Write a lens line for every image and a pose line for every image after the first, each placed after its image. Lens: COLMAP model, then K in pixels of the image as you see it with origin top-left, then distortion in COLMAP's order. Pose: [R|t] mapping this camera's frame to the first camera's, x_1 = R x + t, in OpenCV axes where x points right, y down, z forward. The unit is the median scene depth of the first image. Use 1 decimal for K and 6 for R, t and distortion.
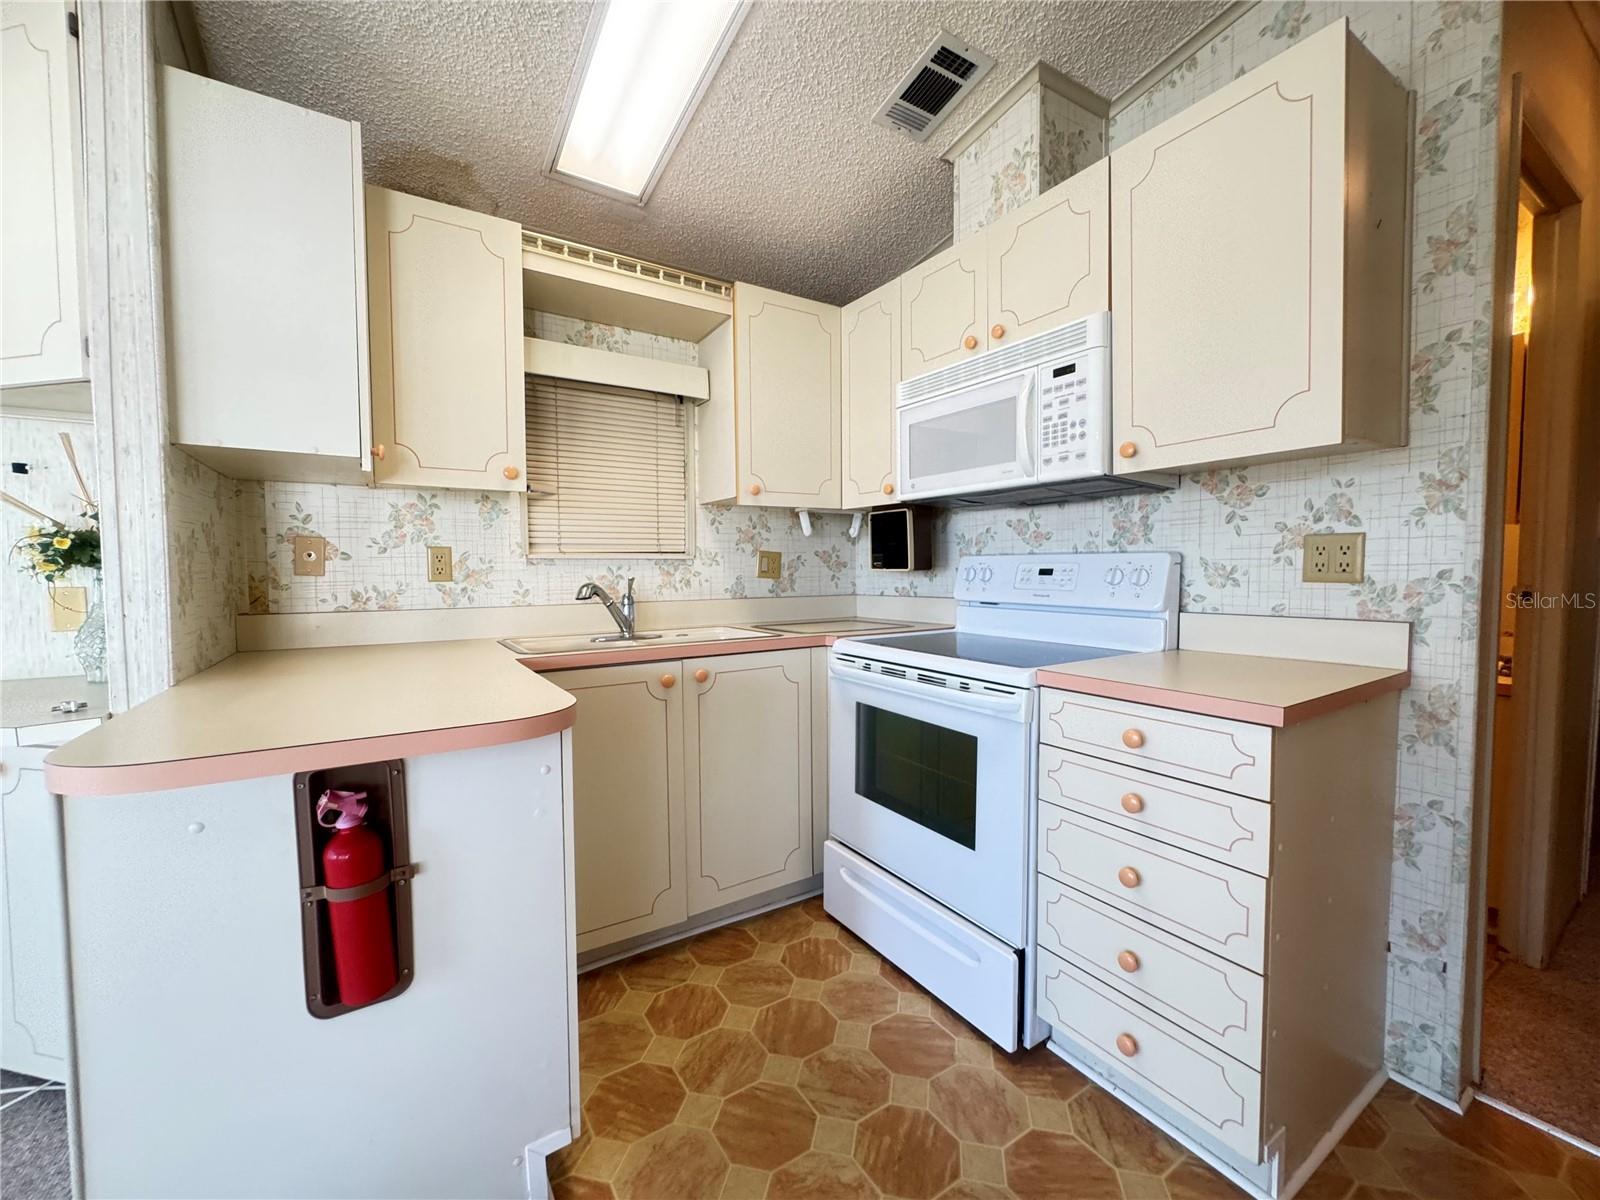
lens RADIAL K [[641.4, 0, 800.5], [0, 641.4, 595.4], [0, 0, 1]] dist [0.002602, 0.000160]
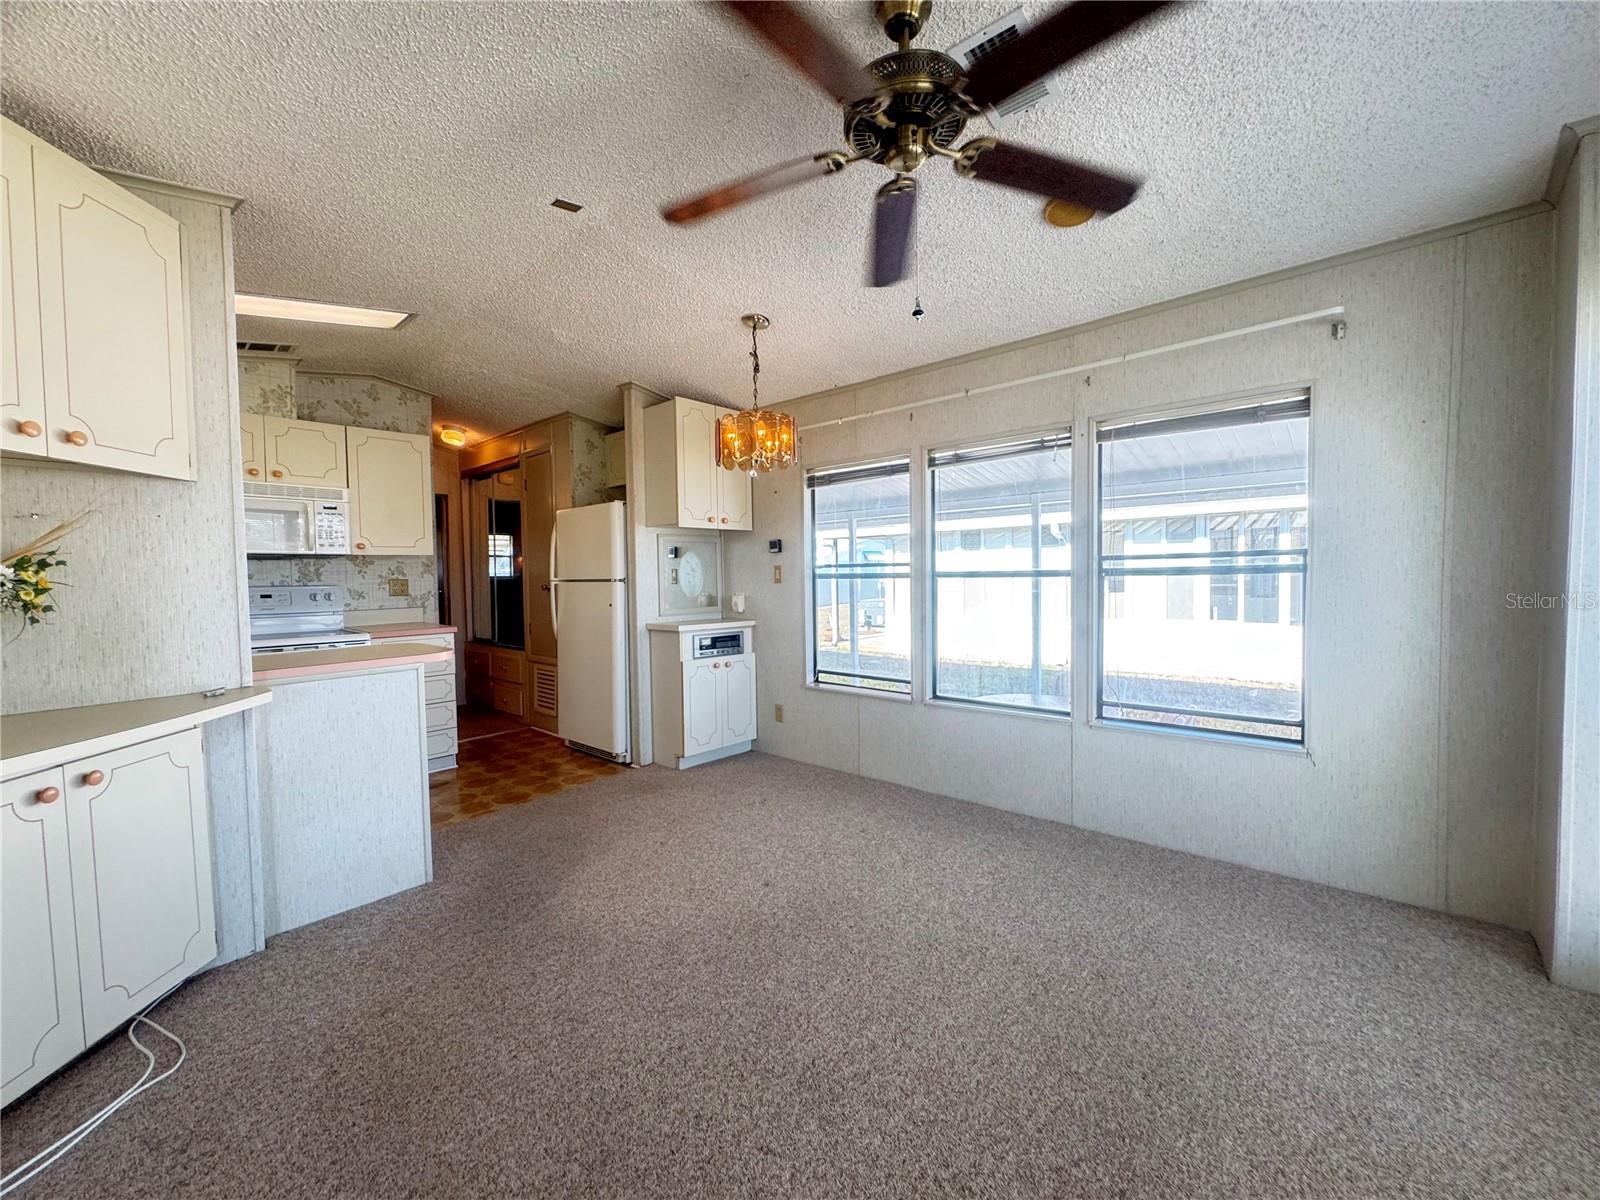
lens RADIAL K [[641.4, 0, 799.9], [0, 641.4, 598.7], [0, 0, 1]] dist [0.002602, 0.000160]
pose [[-0.290675, -0.029068, 0.956380, -1.870419], [0.053404, 0.997487, 0.046549, -0.034109], [-0.955330, 0.064606, -0.288393, 0.062917]]
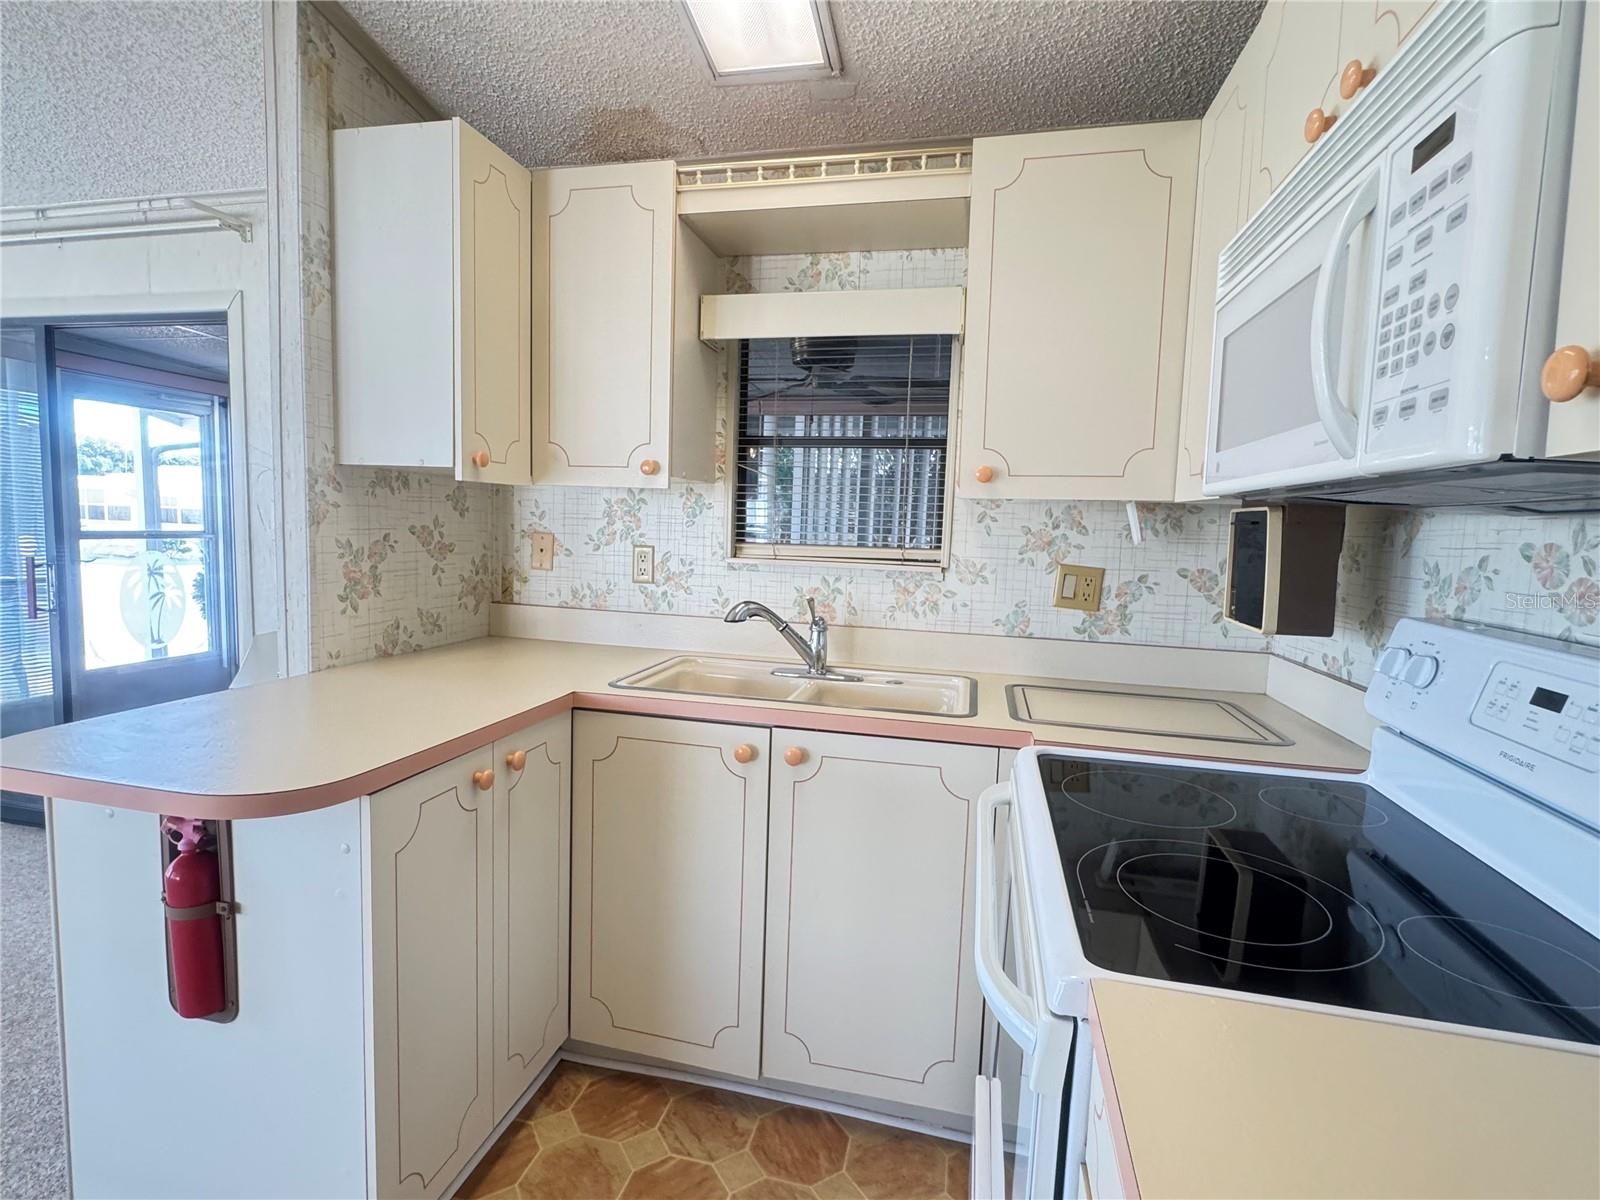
lens RADIAL K [[777.8, 0, 796.5], [0, 777.8, 599.2], [0, 0, 1]] dist [-0.001670, 0.000615]
pose [[0.696476, 0.100098, -0.710564, 0.400994], [-0.069999, 0.994978, 0.071553, -0.097153], [0.714158, -0.000097, 0.699985, 0.390059]]
